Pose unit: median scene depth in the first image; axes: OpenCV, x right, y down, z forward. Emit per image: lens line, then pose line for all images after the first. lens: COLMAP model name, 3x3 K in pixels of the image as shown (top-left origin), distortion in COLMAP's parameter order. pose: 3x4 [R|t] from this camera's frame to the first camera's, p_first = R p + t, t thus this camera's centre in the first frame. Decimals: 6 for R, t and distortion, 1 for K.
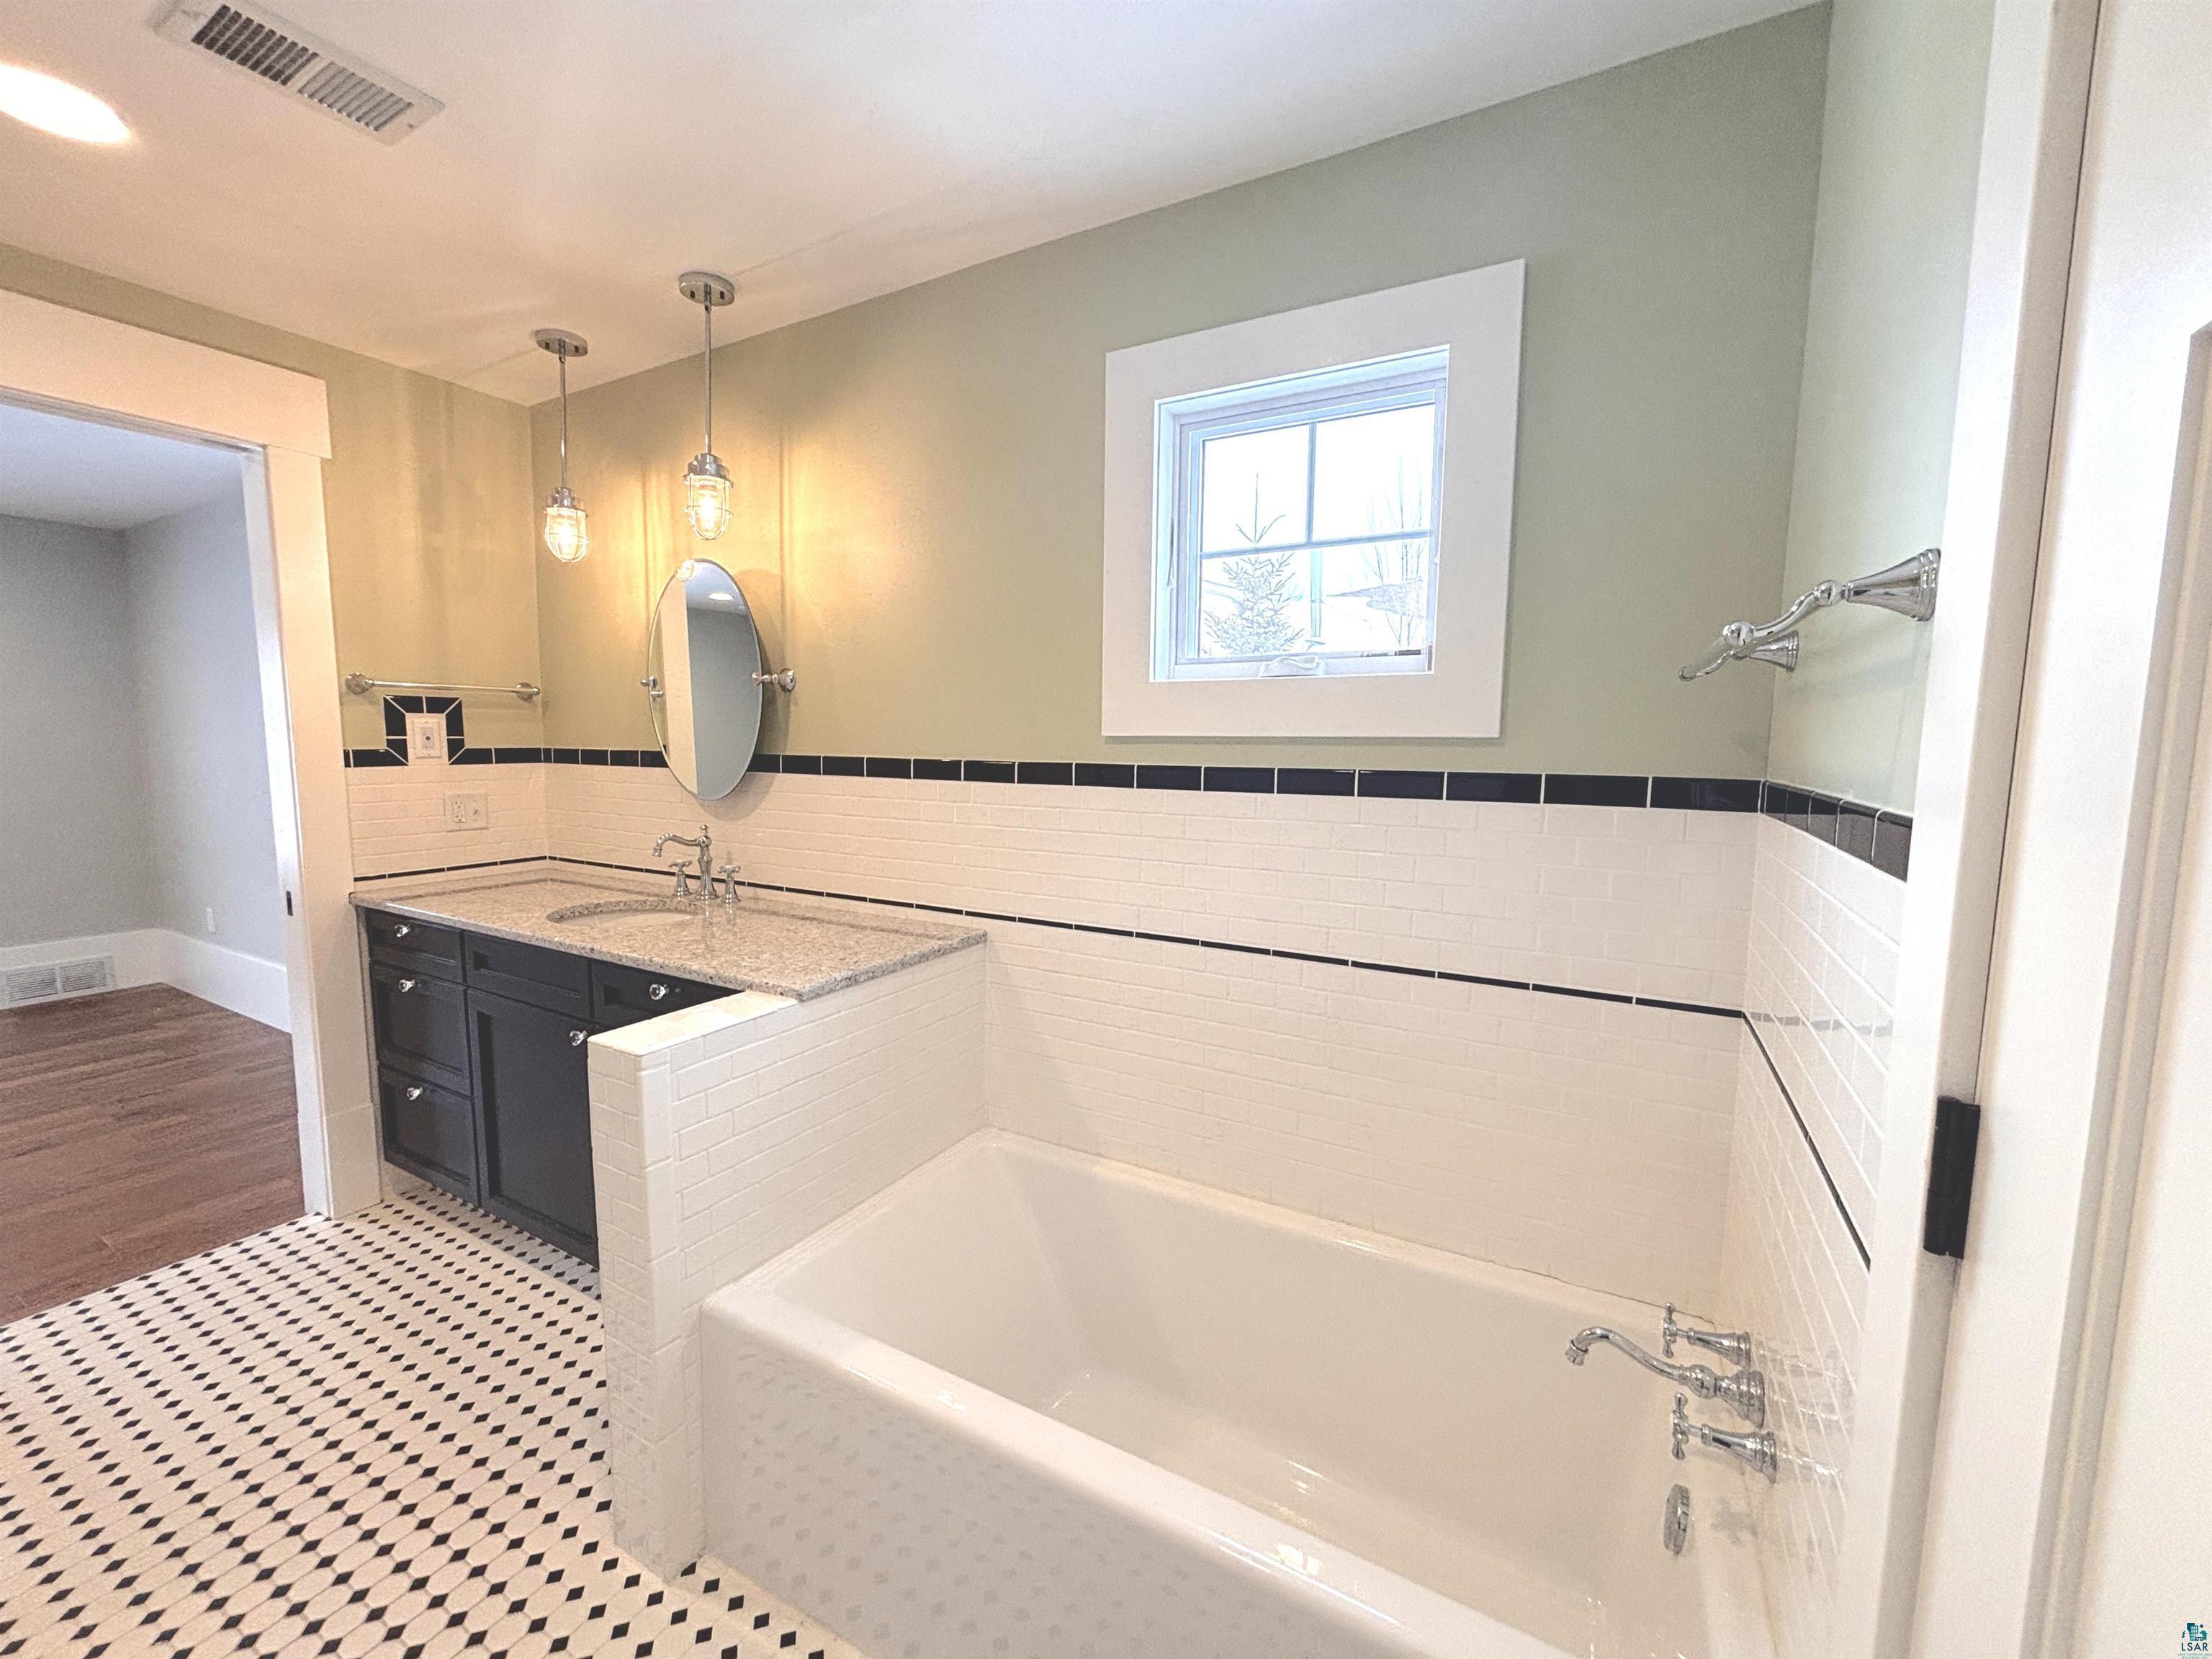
lens RADIAL K [[887.0, 0, 1098.5], [0, 887.0, 823.4], [0, 0, 1]] dist [-0.001669, 0.002353]
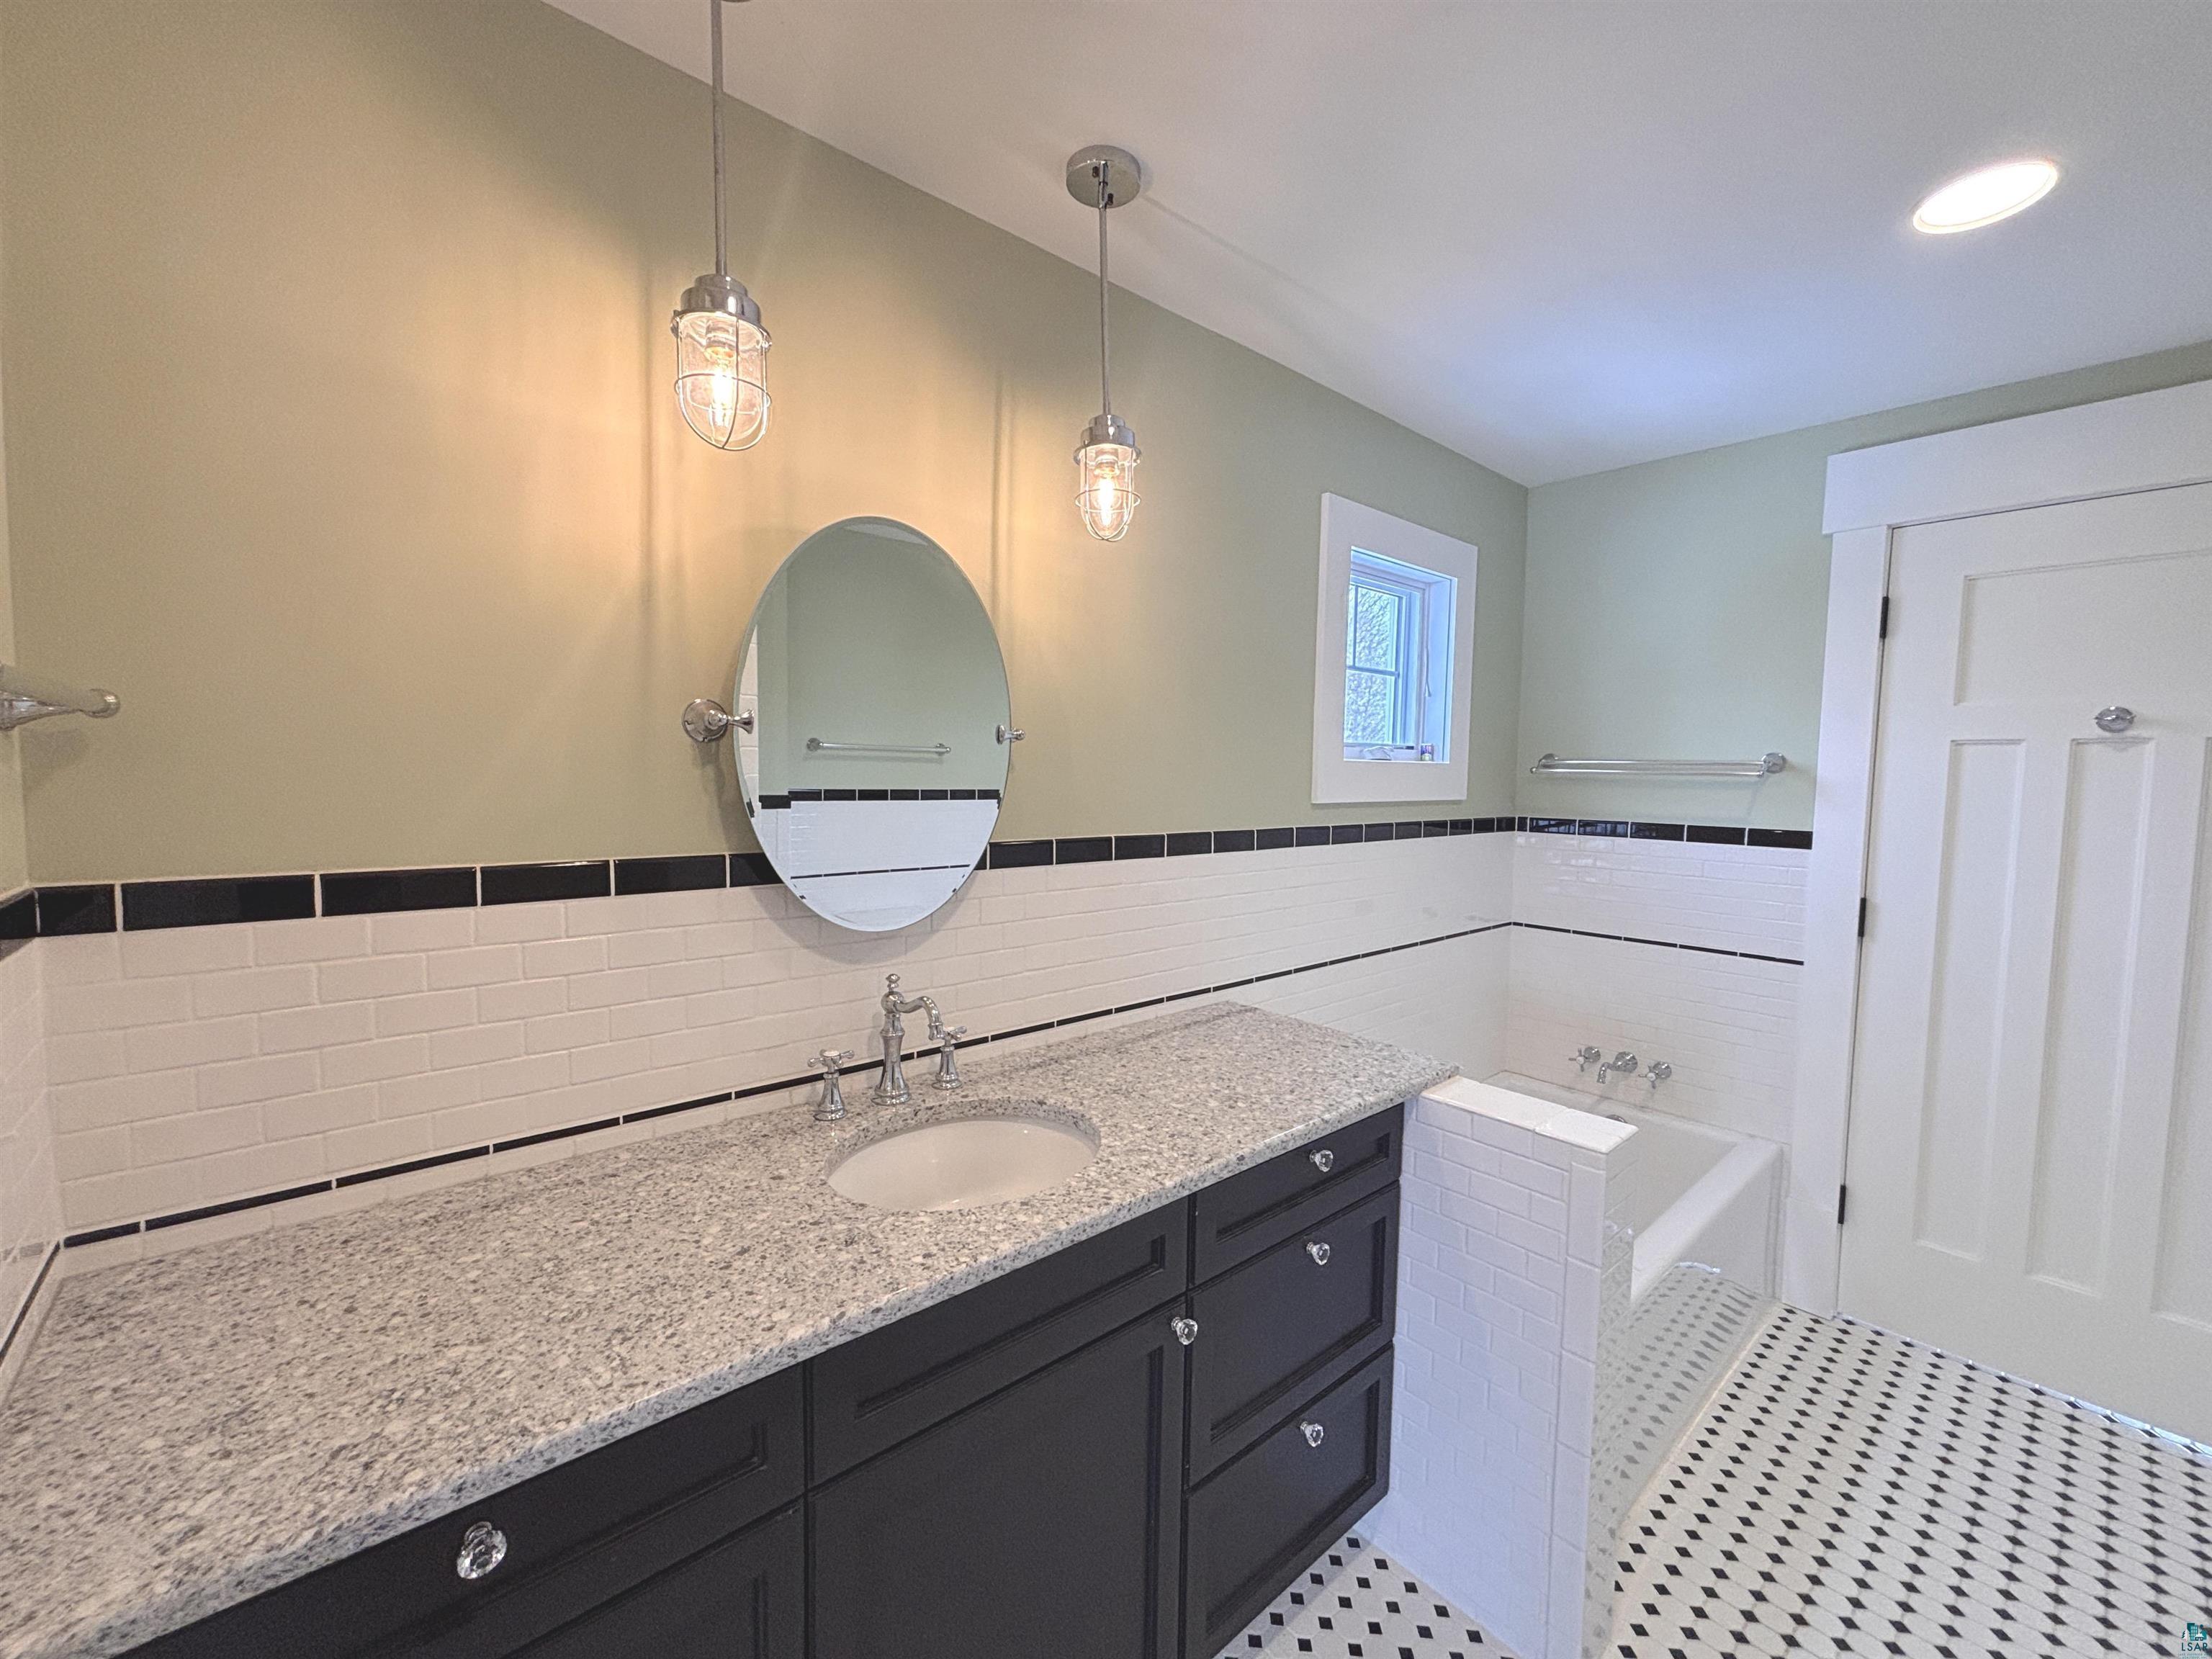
lens RADIAL K [[887.0, 0, 1111.3], [0, 887.0, 828.5], [0, 0, 1]] dist [-0.001669, 0.002353]
pose [[0.332785, -0.066724, 0.940639, -1.196506], [0.078737, 0.995977, 0.042794, -0.136694], [-0.939710, 0.059822, 0.336700, 0.846437]]
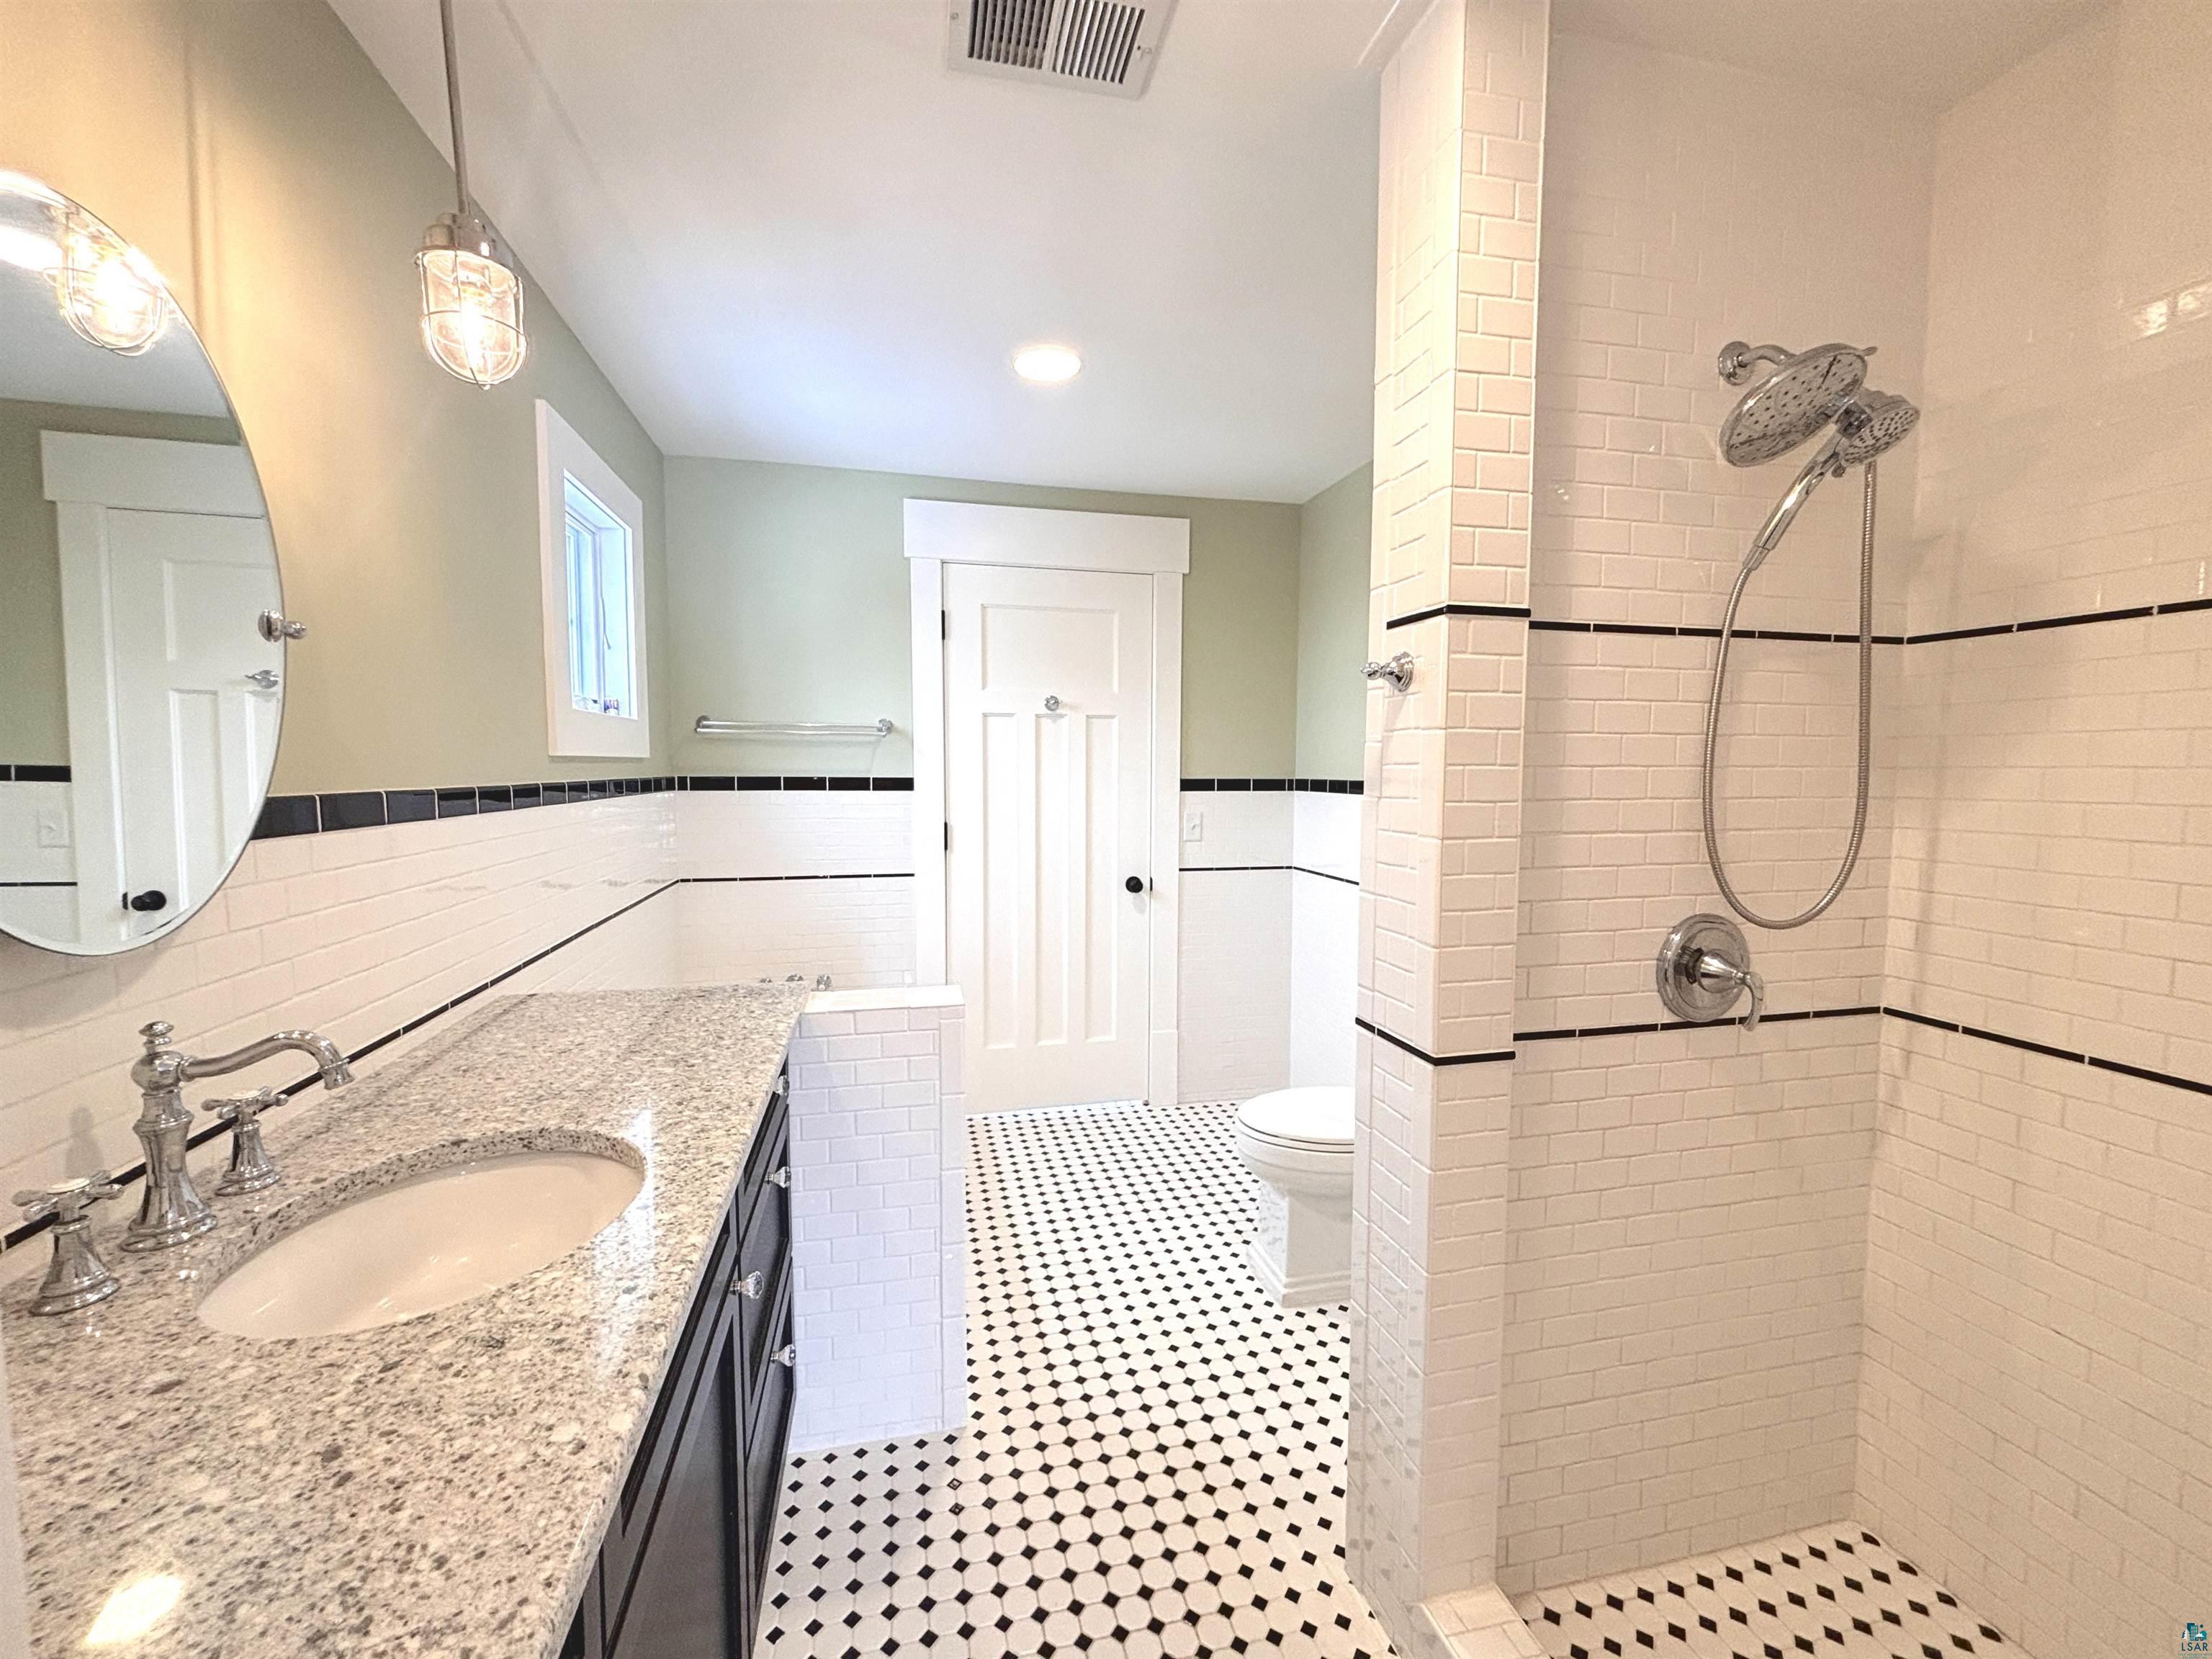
lens RADIAL K [[887.0, 0, 1098.1], [0, 887.0, 831.4], [0, 0, 1]] dist [-0.001669, 0.002353]
pose [[-0.674262, -0.068735, 0.735287, -1.182970], [0.057470, 0.987756, 0.145036, -0.124703], [-0.736253, 0.140049, -0.662056, 1.218522]]
